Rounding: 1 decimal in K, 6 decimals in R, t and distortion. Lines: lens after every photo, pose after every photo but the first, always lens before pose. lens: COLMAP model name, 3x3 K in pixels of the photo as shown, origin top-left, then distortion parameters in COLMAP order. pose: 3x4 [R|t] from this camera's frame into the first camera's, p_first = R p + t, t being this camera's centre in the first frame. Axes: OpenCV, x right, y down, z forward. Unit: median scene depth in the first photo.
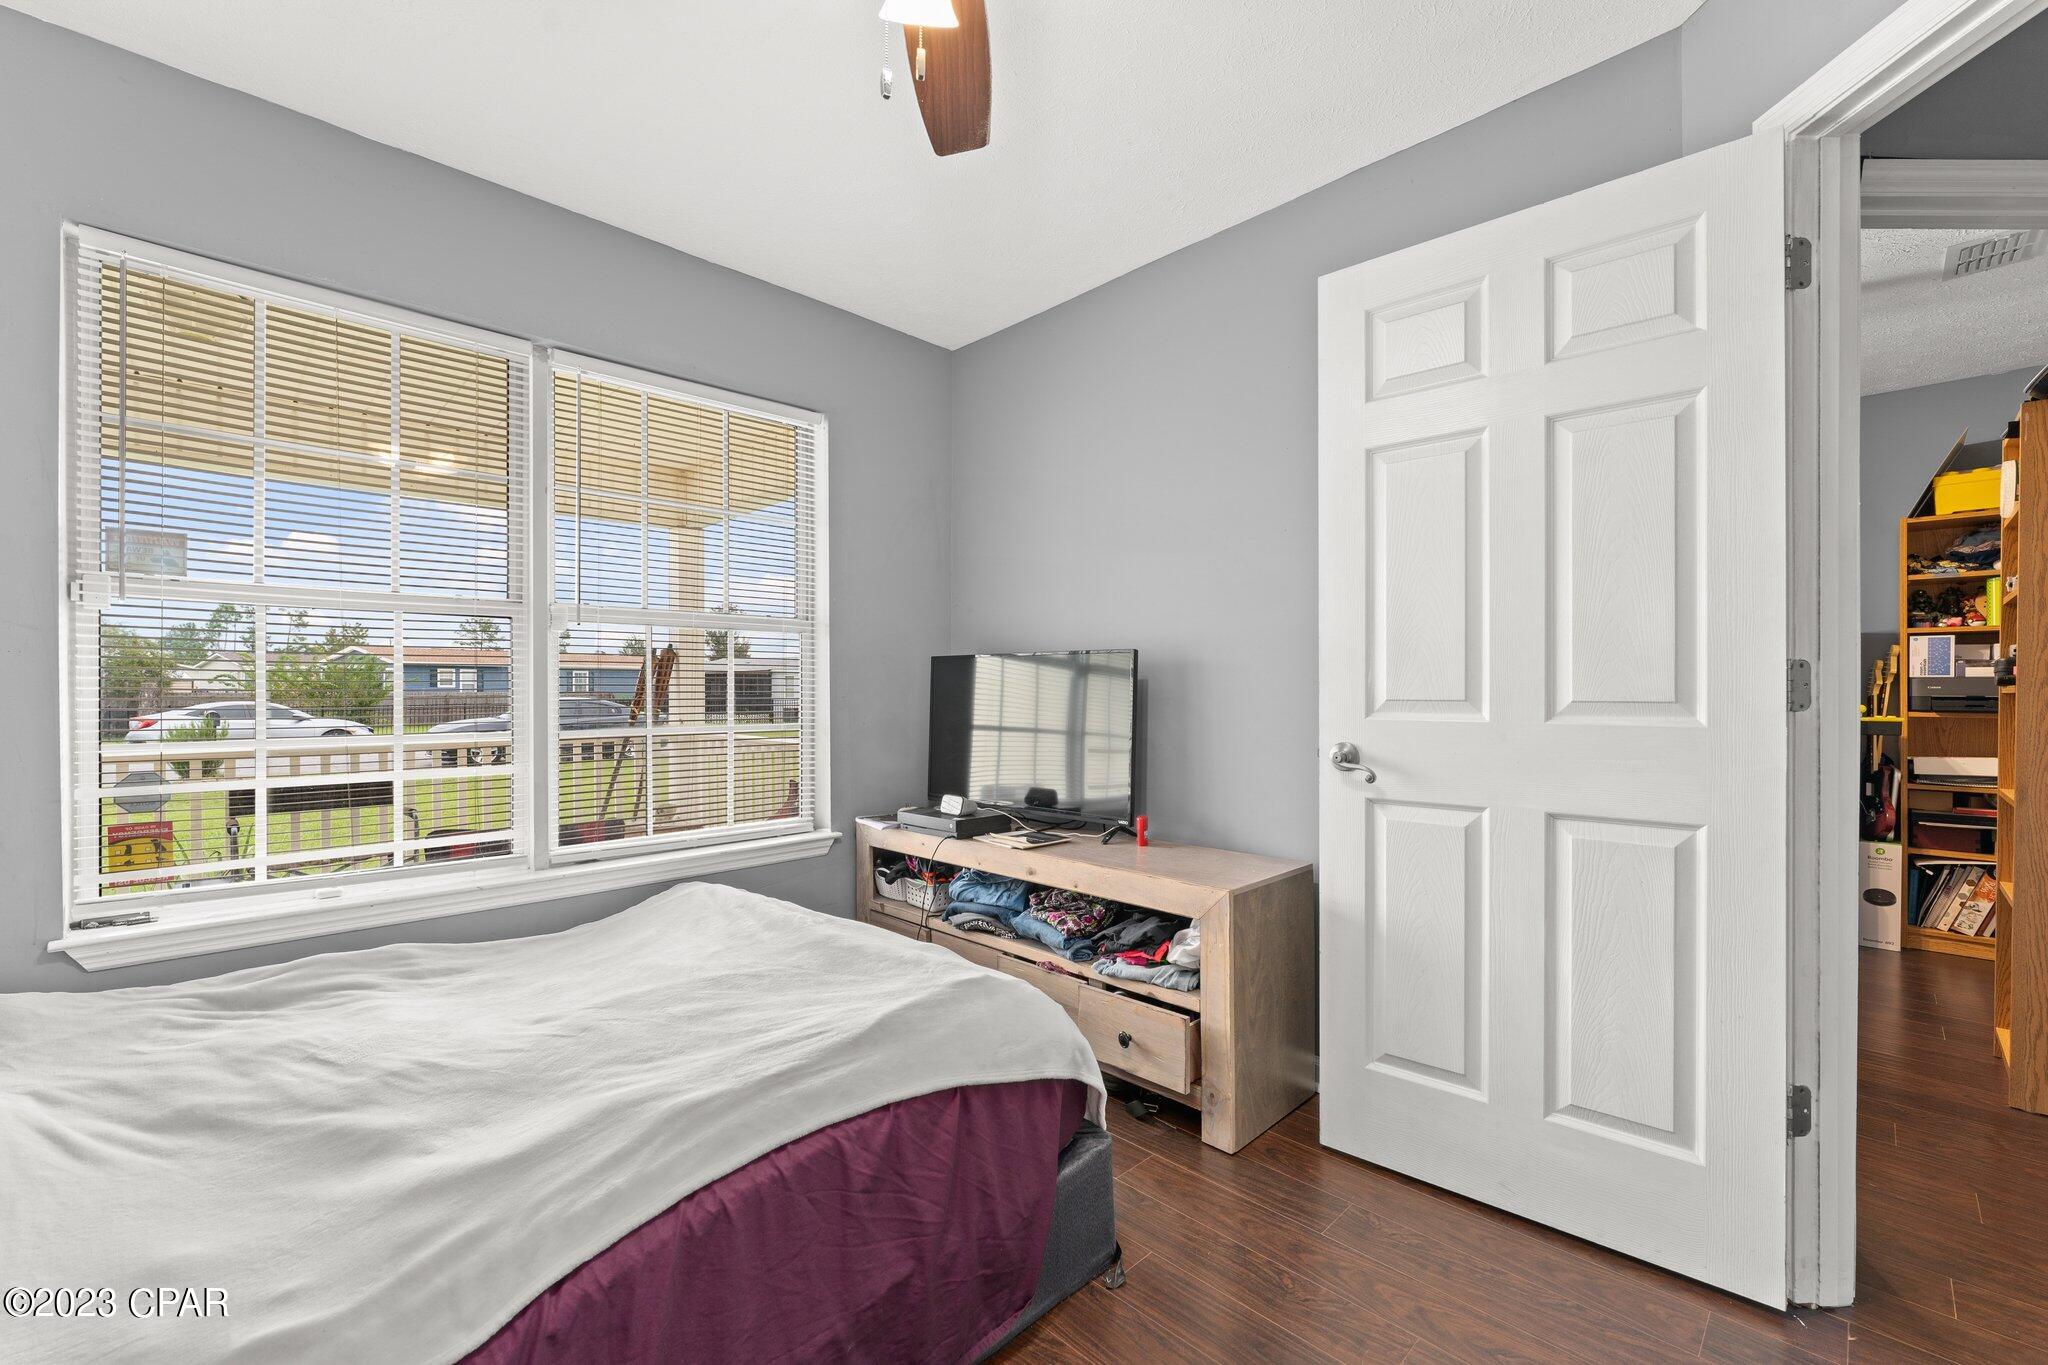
lens RADIAL K [[829.8, 0, 1013.2], [0, 829.8, 692.9], [0, 0, 1]] dist [-0.010812, -0.000236]
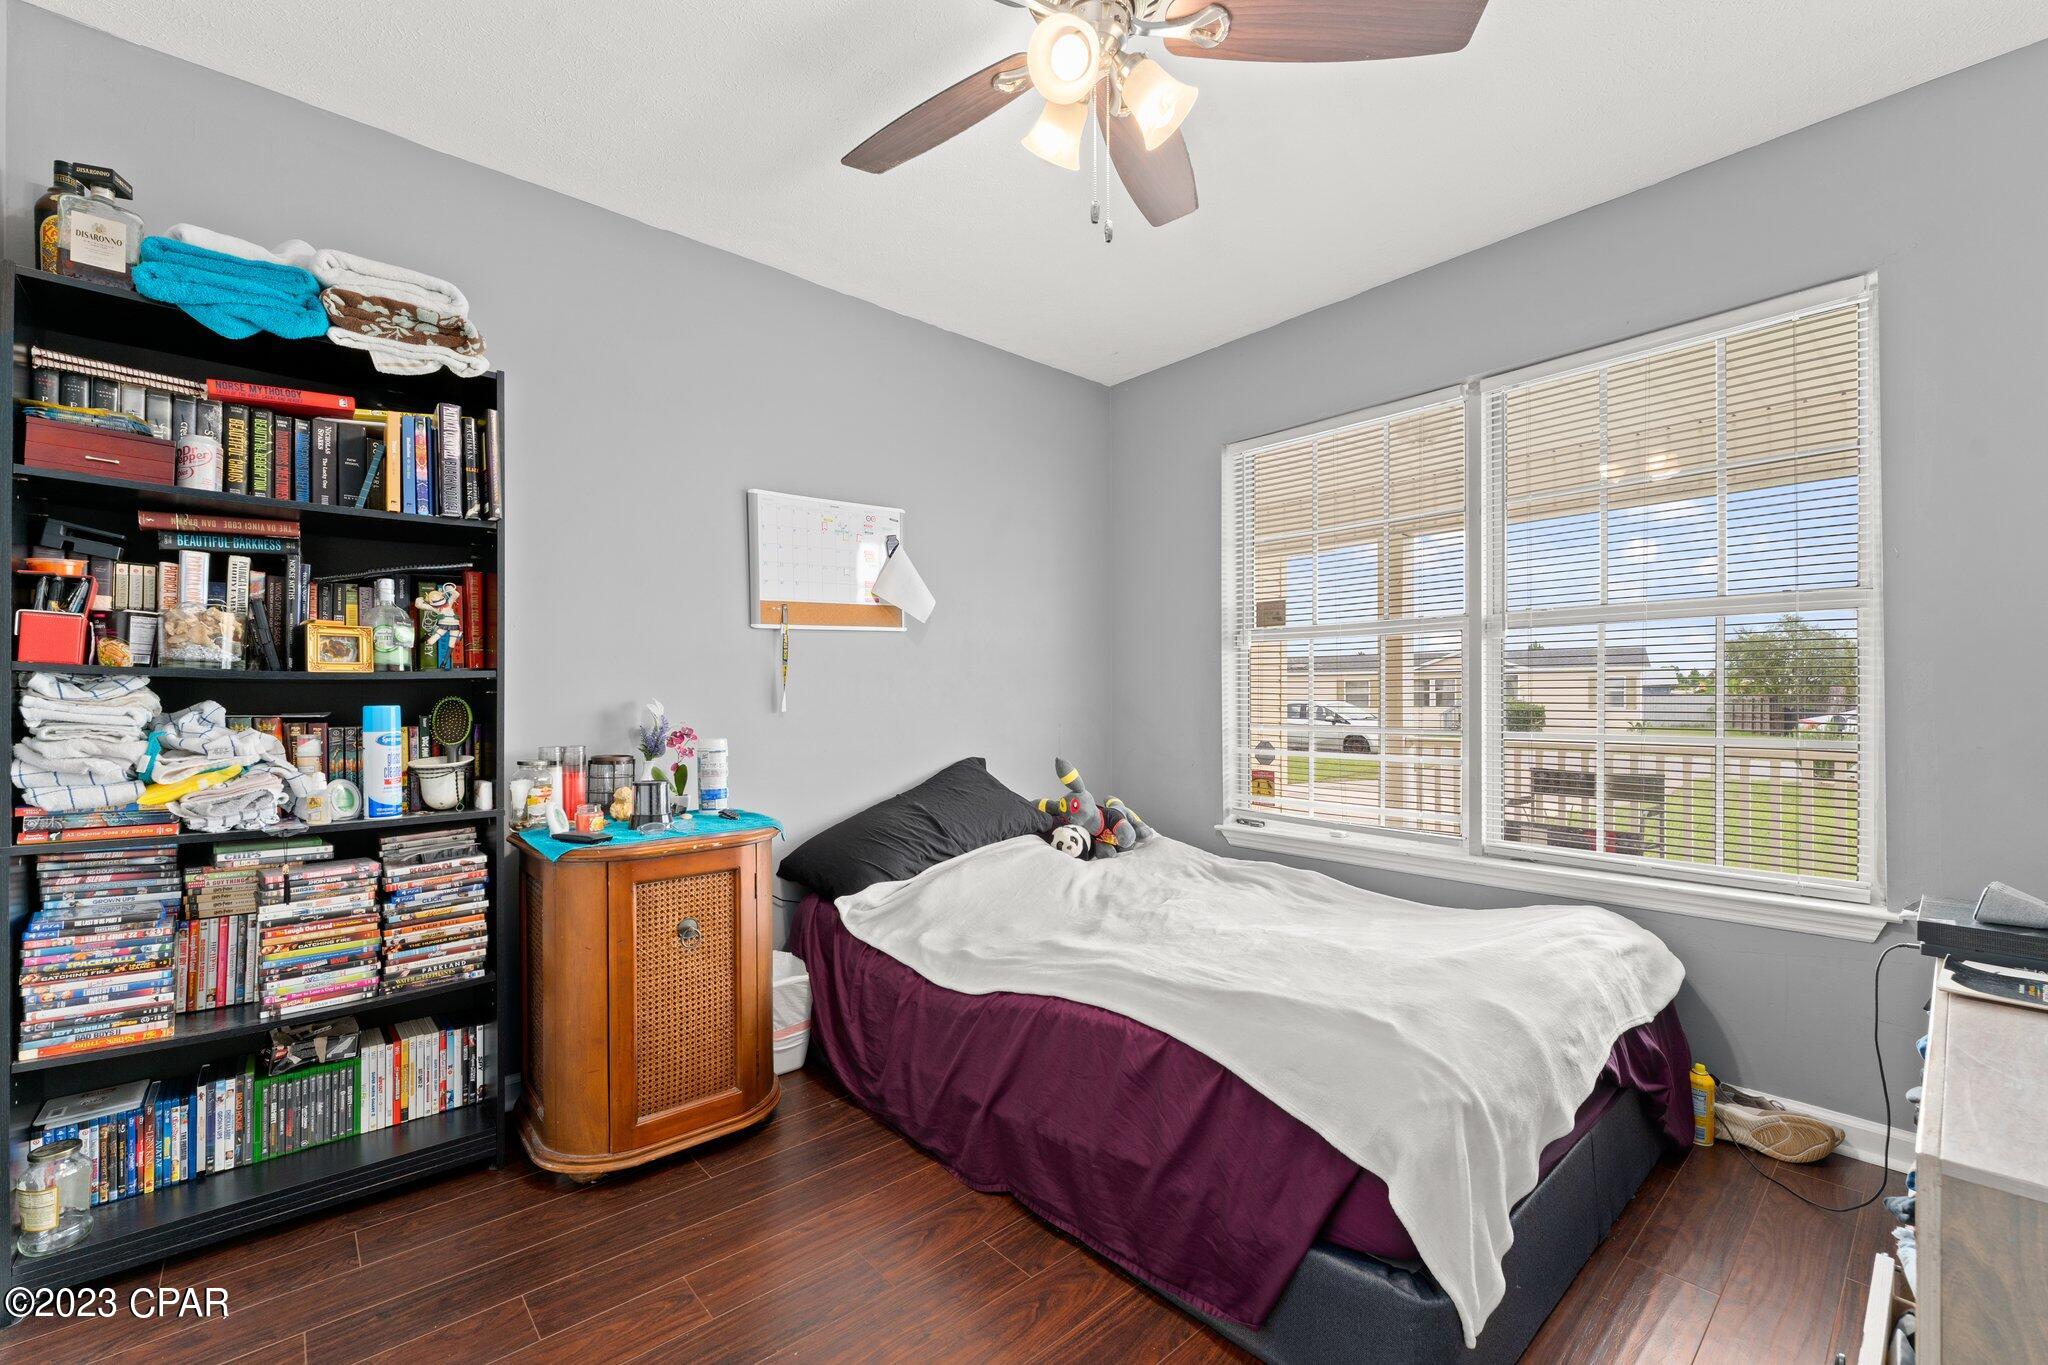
lens RADIAL K [[829.8, 0, 1013.2], [0, 829.8, 692.9], [0, 0, 1]] dist [-0.010812, -0.000236]
pose [[-0.056140, -0.000780, -0.998423, 0.808826], [0.001656, 0.999998, -0.000874, -0.006249], [0.998422, -0.001703, -0.056138, 0.626019]]
